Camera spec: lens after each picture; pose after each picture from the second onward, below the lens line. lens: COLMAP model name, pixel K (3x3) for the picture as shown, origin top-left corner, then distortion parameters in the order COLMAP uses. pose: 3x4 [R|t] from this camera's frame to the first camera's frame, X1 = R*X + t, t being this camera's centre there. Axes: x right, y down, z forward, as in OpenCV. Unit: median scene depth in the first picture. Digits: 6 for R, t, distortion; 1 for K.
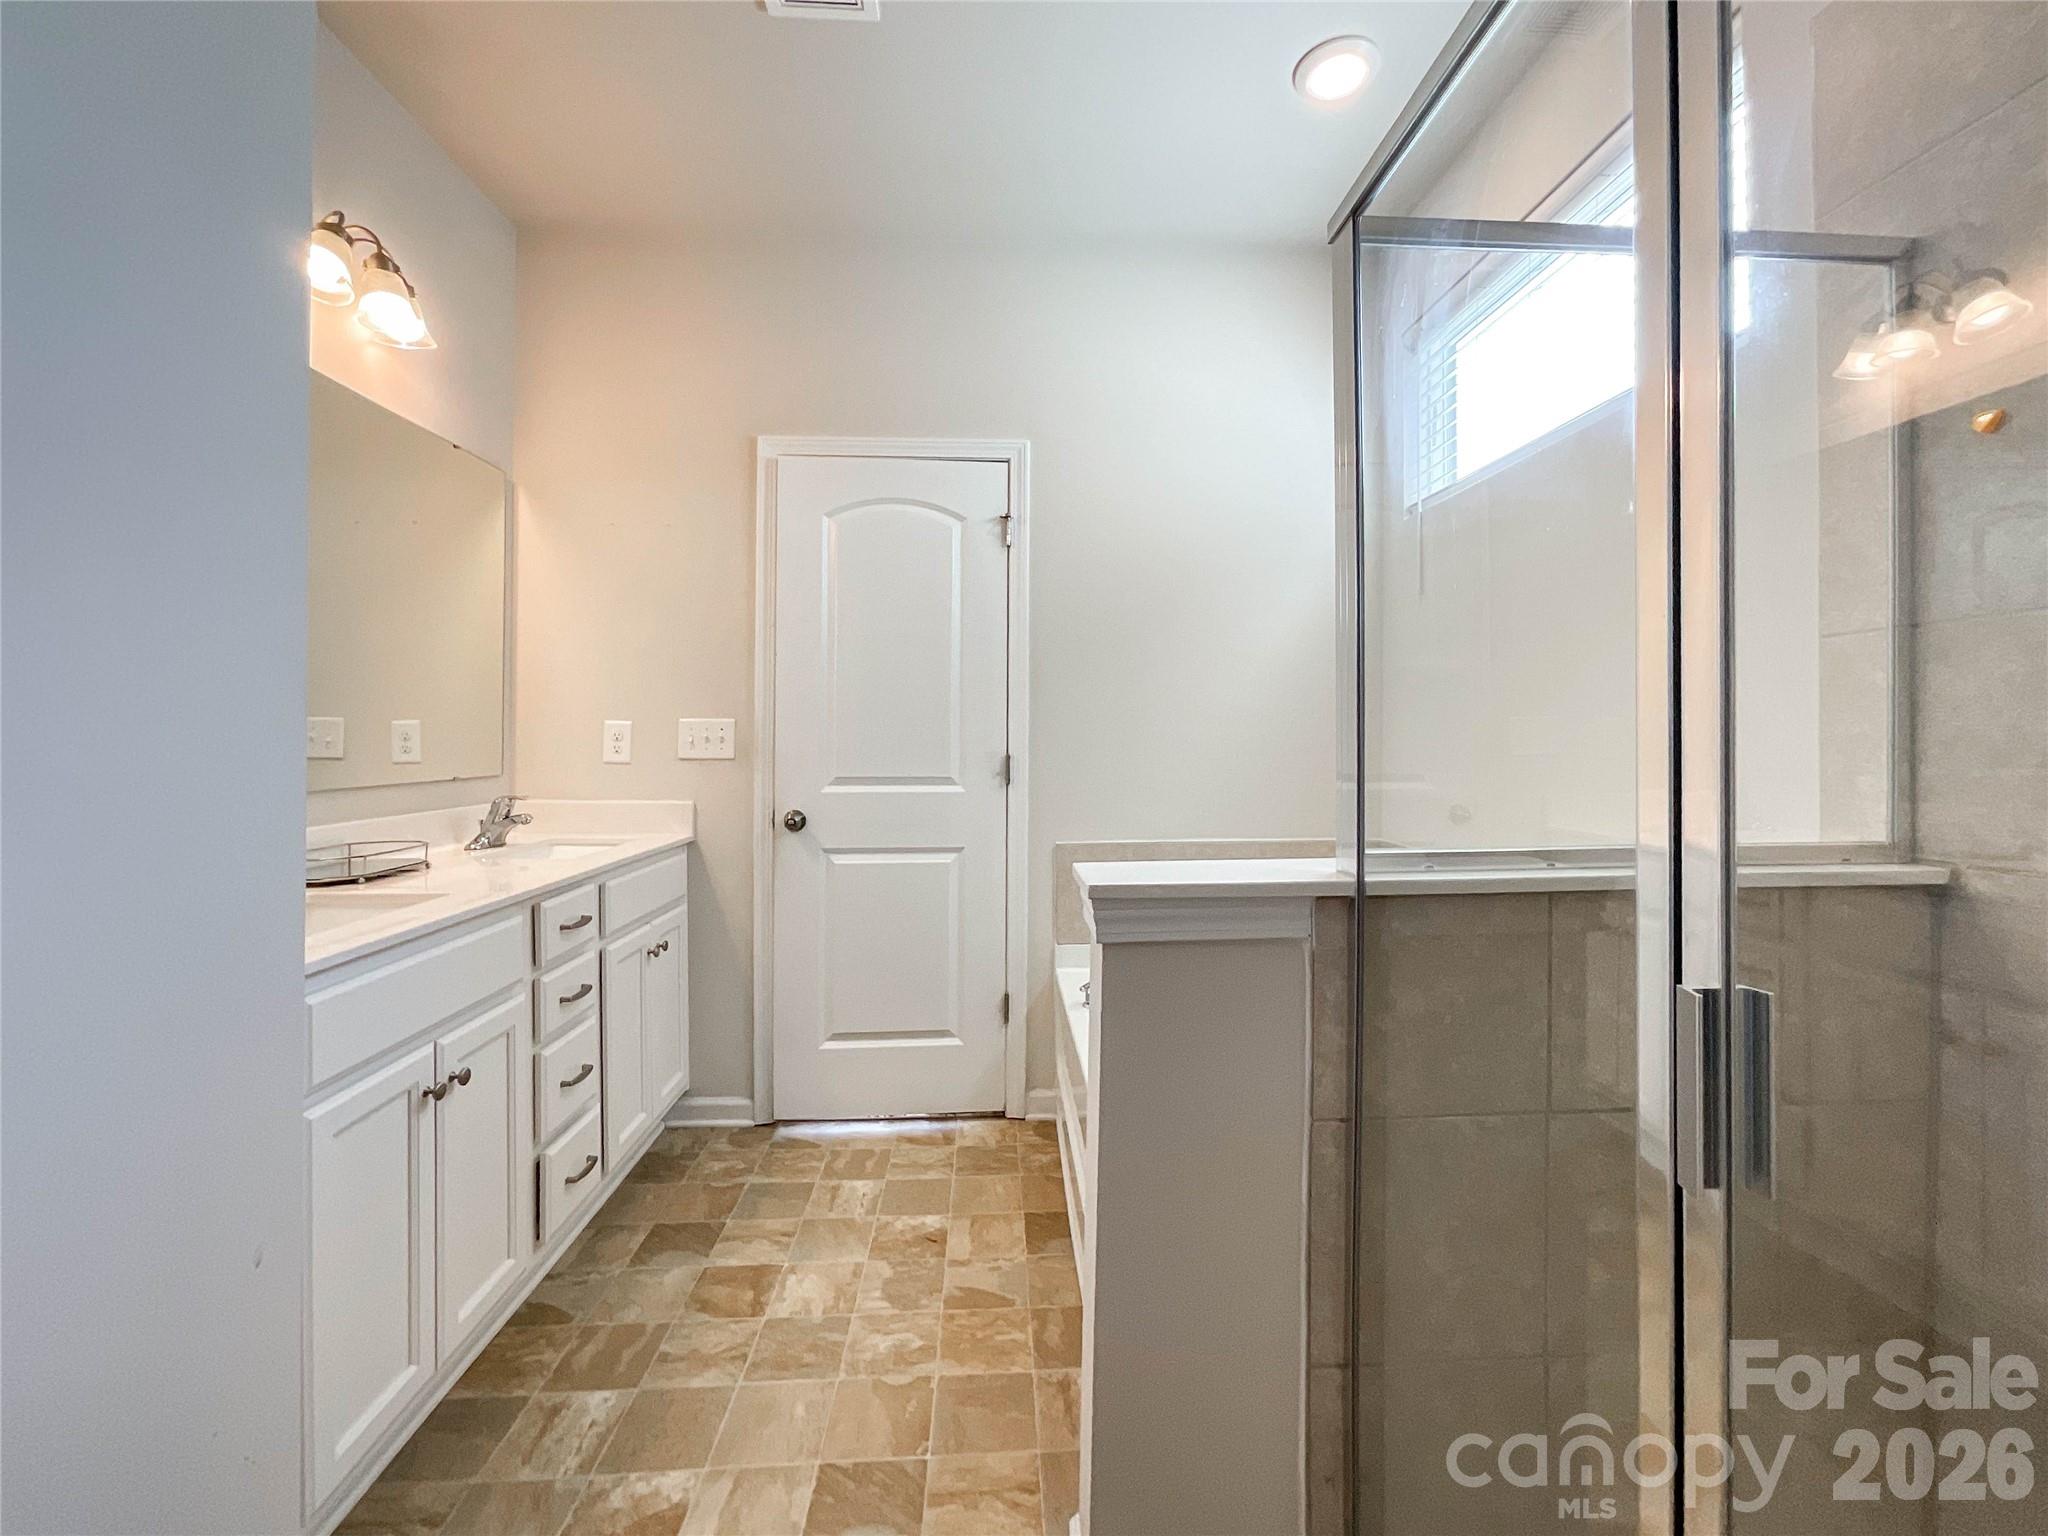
lens RADIAL K [[833.8, 0, 1030.5], [0, 833.8, 725.7], [0, 0, 1]] dist [-0.039082, 0.014885]
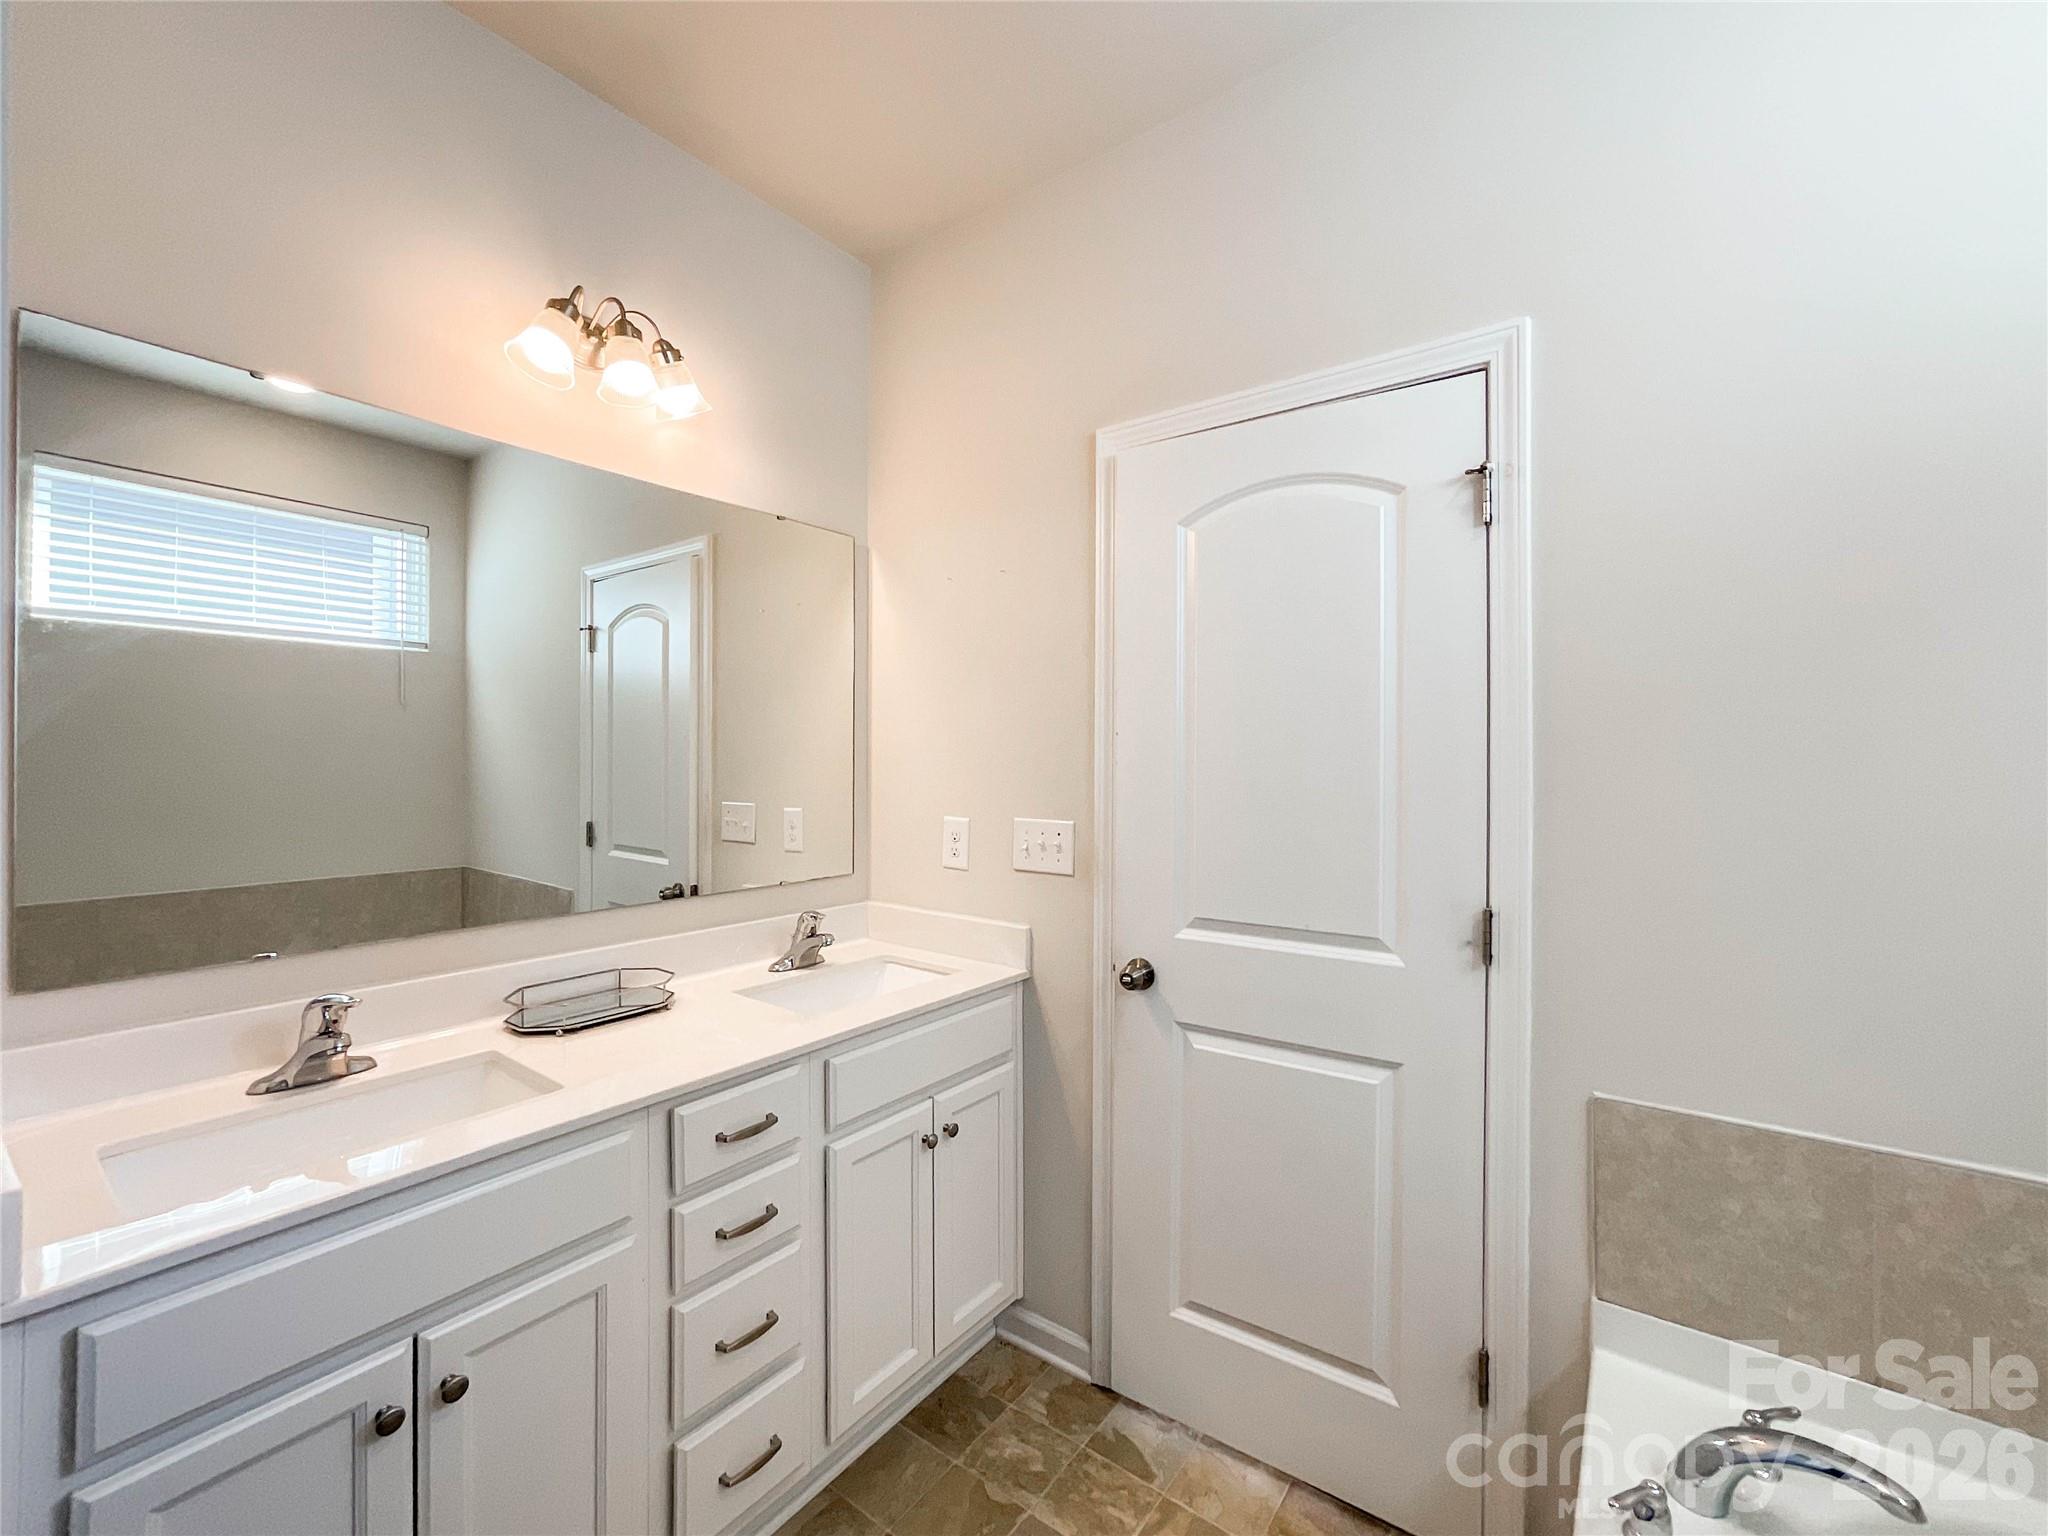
lens RADIAL K [[843.9, 0, 1023.5], [0, 843.9, 752.1], [0, 0, 1]] dist [-0.040686, 0.021644]
pose [[0.772875, -0.006231, -0.634527, 0.085383], [0.004148, 0.999980, -0.004767, -0.067162], [0.634544, 0.001053, 0.772886, 0.398740]]
